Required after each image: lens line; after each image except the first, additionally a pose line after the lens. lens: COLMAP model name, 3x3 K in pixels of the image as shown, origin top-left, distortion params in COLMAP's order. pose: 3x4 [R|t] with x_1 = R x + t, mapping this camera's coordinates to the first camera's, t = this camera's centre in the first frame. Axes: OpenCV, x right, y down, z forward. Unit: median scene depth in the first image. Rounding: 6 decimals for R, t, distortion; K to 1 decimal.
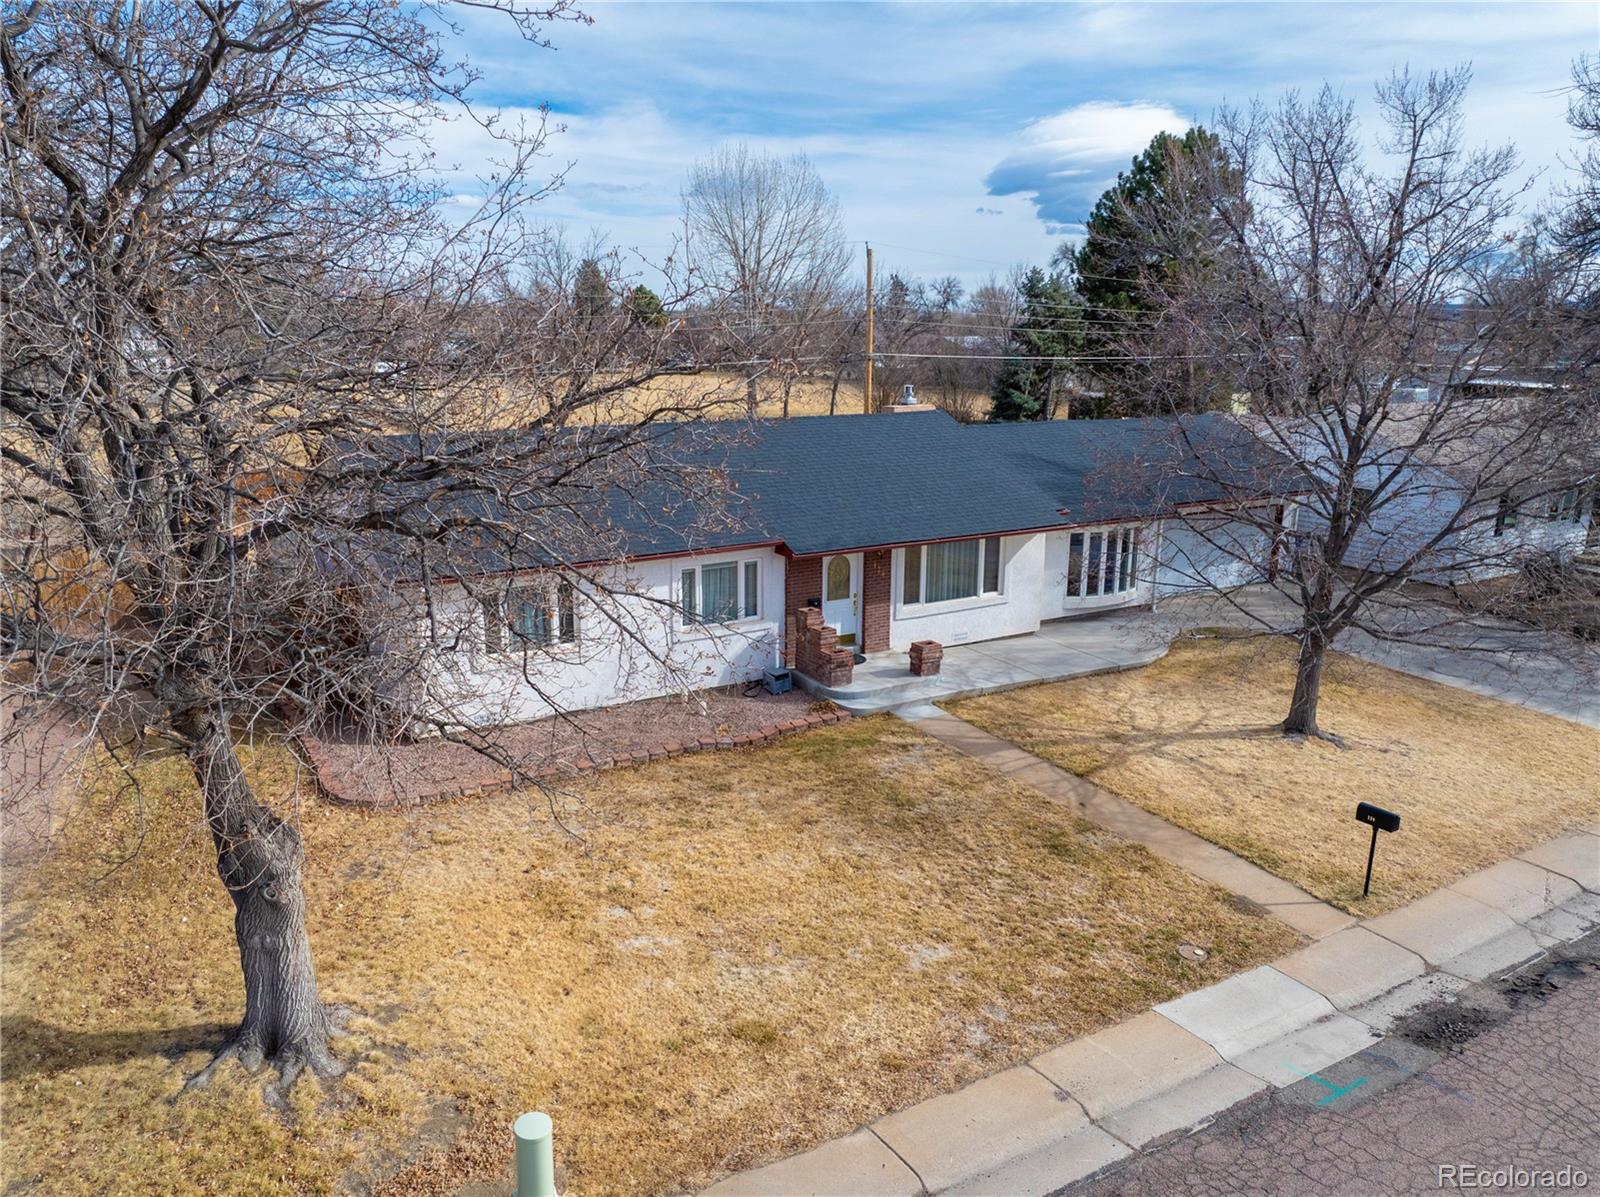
lens RADIAL K [[1177.7, 0, 800.0], [0, 1177.7, 598.5], [0, 0, 1]] dist [-0.053710, 0.000345]
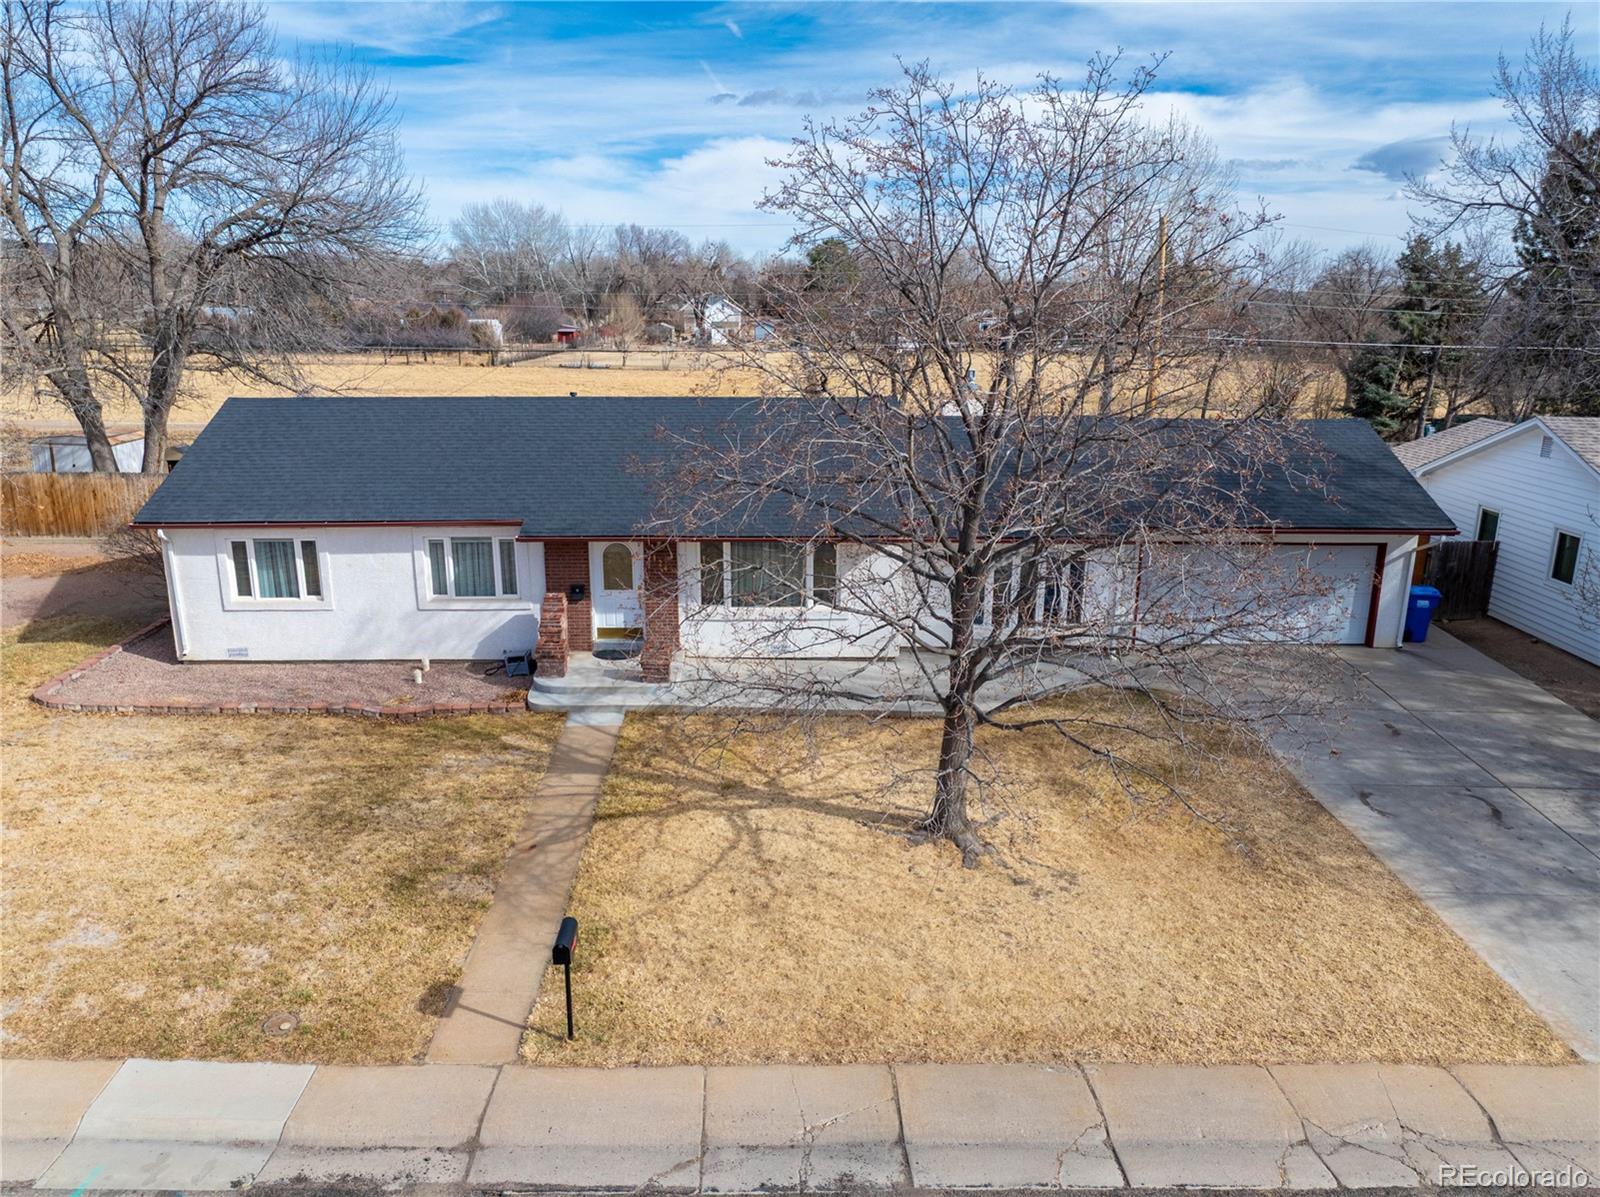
lens RADIAL K [[1148.9, 0, 810.8], [0, 1148.9, 595.5], [0, 0, 1]] dist [-0.057108, 0.029089]
pose [[0.873406, 0.126406, -0.470302, 0.666193], [-0.115751, 0.991935, 0.051645, -0.066332], [0.473038, 0.009331, 0.880993, 0.282781]]
